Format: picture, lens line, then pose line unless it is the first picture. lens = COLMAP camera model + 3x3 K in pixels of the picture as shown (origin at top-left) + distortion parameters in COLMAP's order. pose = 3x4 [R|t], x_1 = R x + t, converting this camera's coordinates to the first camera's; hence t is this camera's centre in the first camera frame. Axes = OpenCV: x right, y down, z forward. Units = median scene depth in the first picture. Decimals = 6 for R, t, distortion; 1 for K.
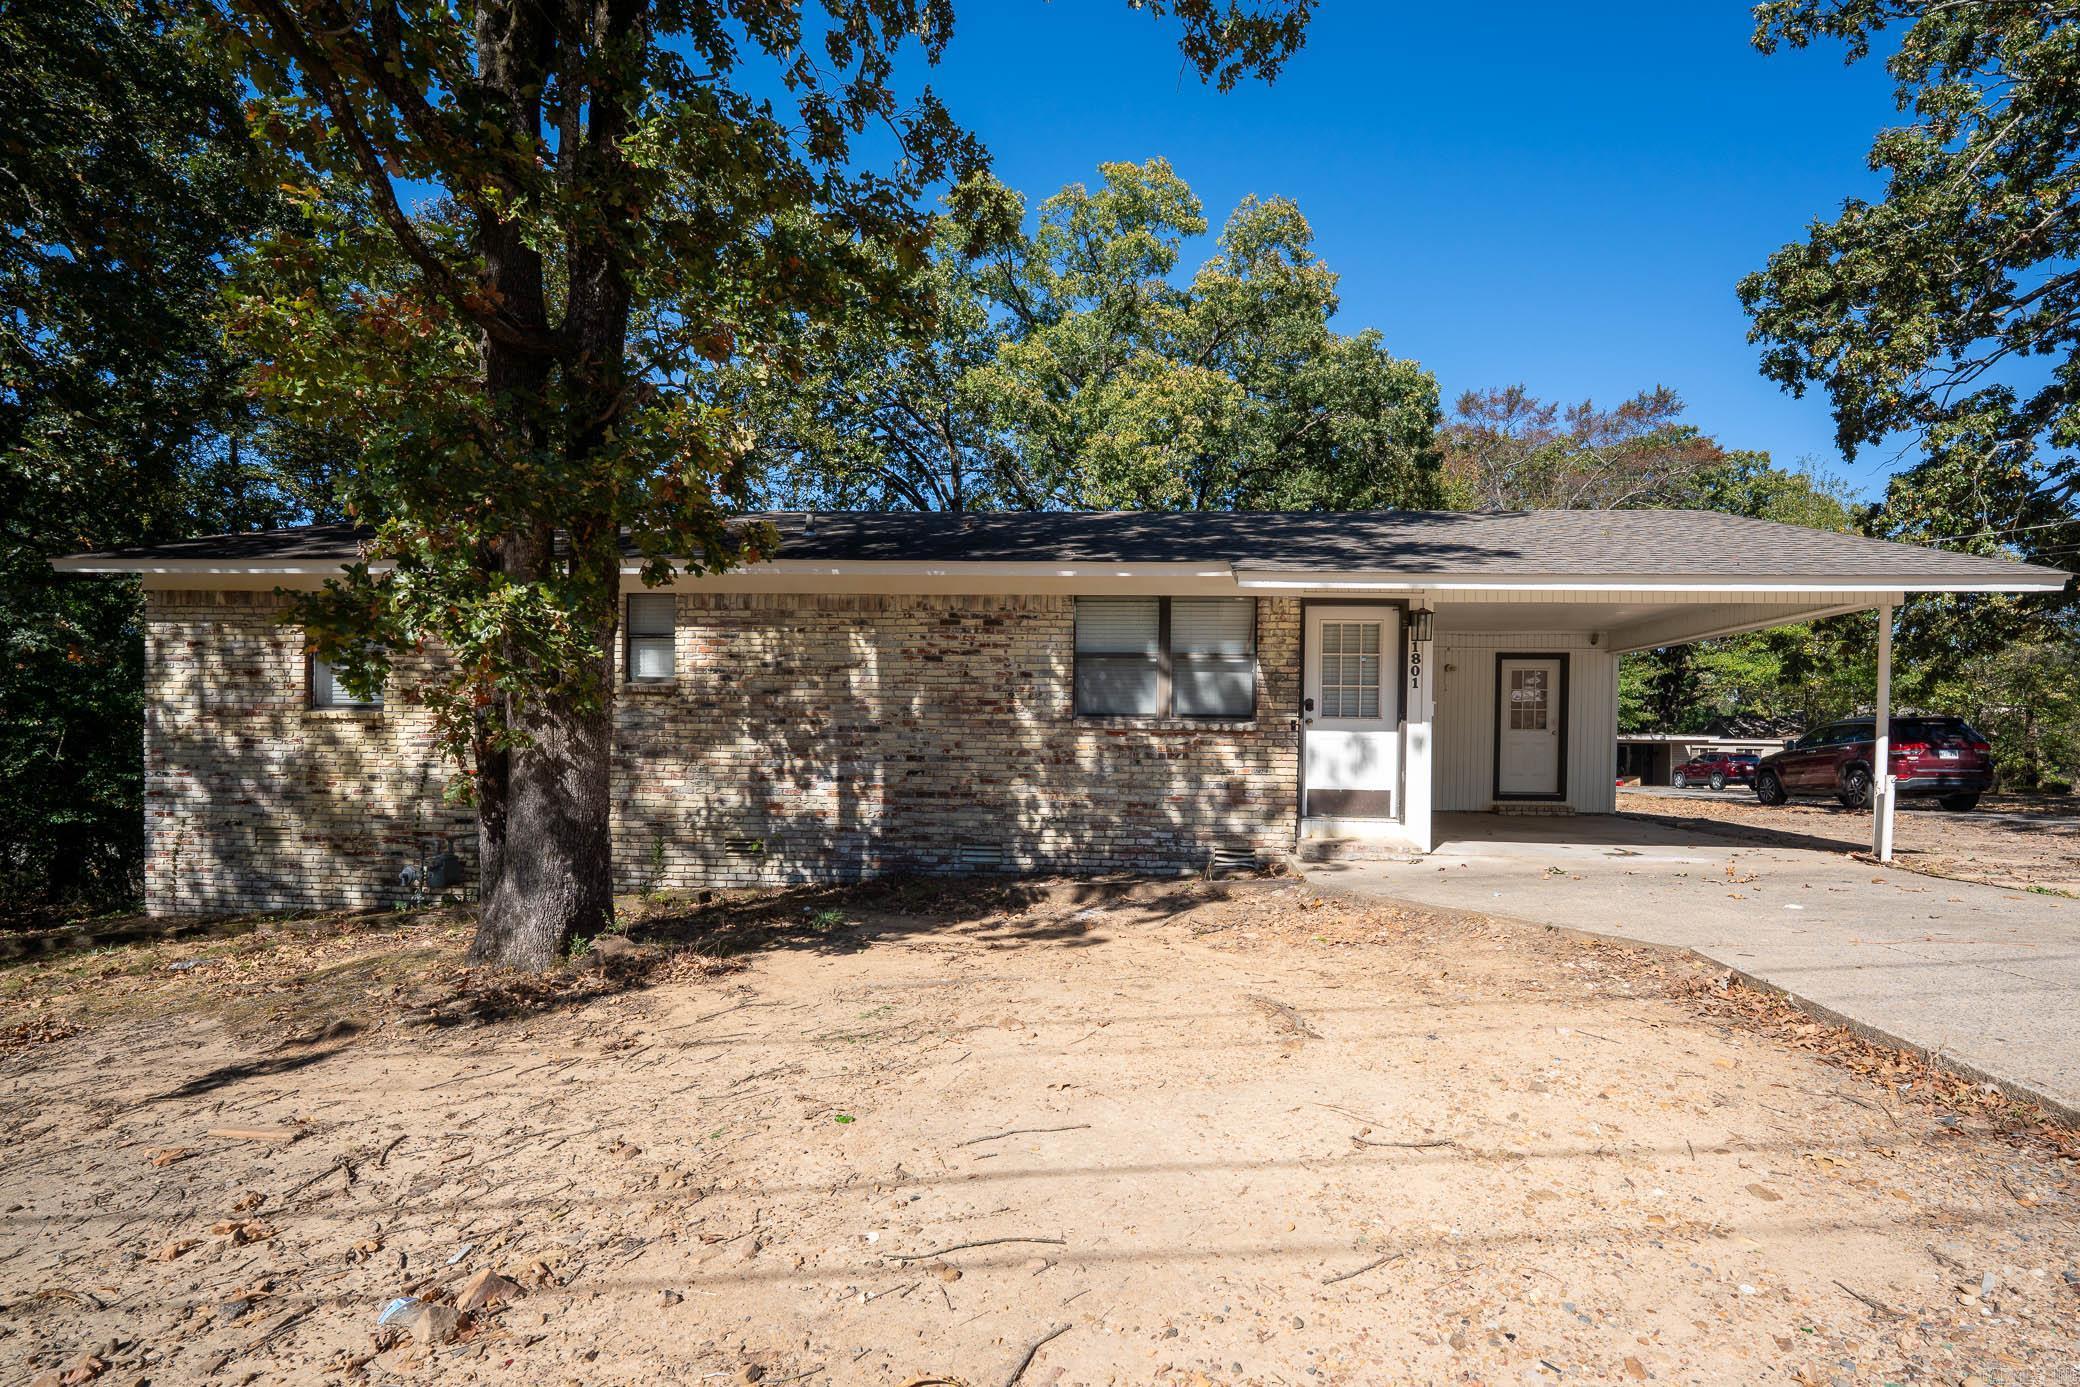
lens RADIAL K [[809.8, 0, 1040.0], [0, 809.8, 693.5], [0, 0, 1]] dist [-0.000296, 0.000002]
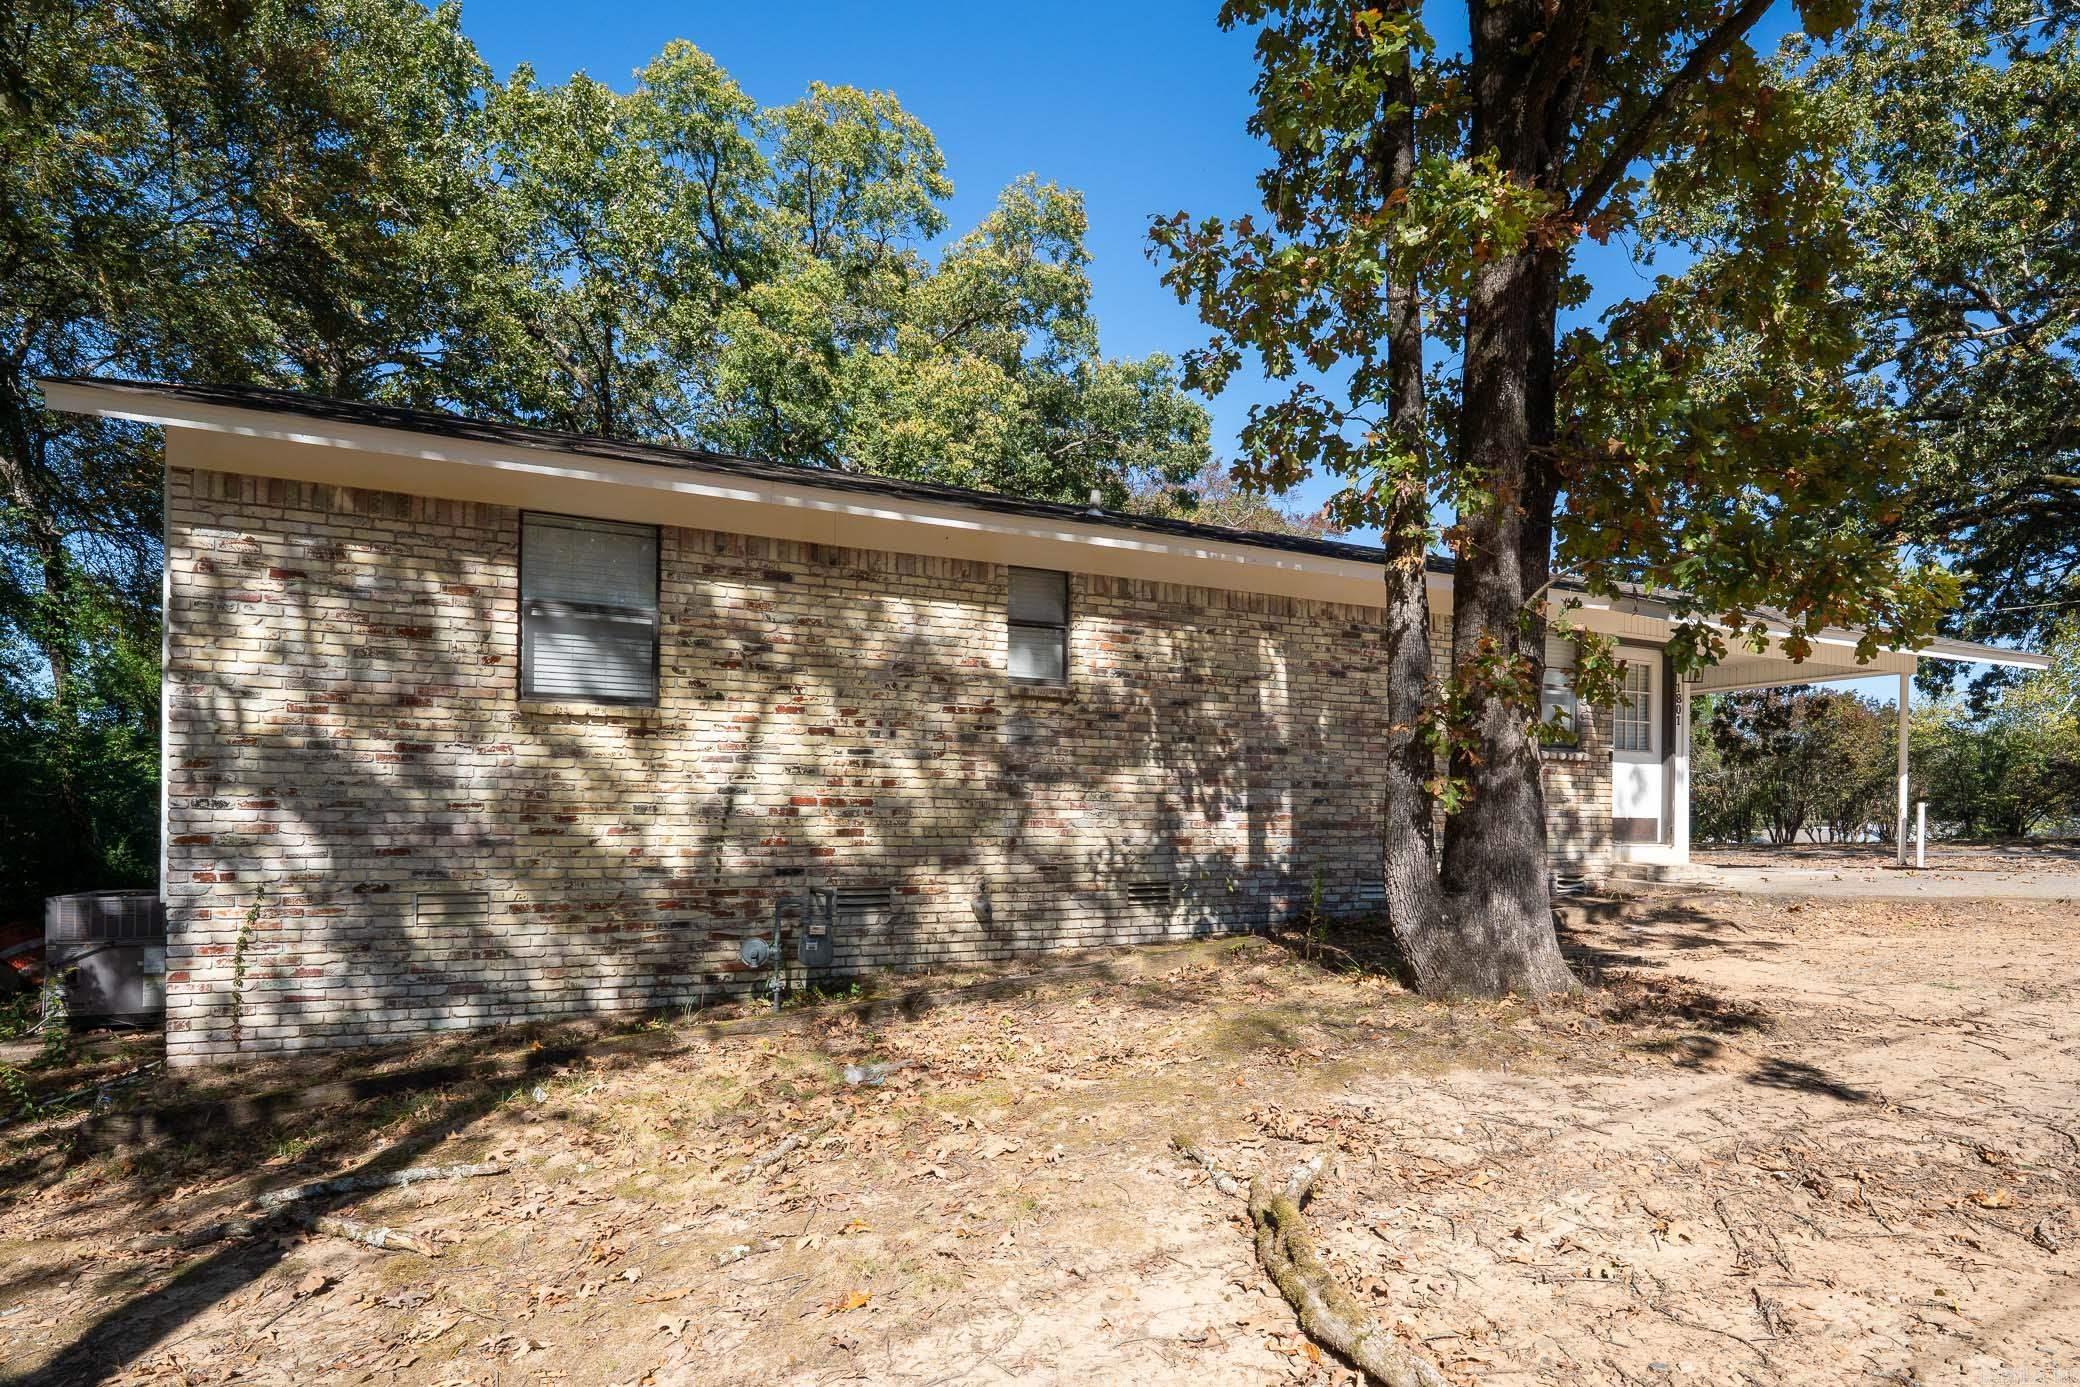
lens RADIAL K [[874.8, 0, 1040.0], [0, 874.8, 693.5], [0, 0, 1]] dist [0.010383, 0.000033]
pose [[0.921422, 0.047131, 0.385695, -0.808201], [-0.047655, 0.998830, -0.008208, 0.001989], [-0.385630, -0.010817, 0.922590, 0.232300]]
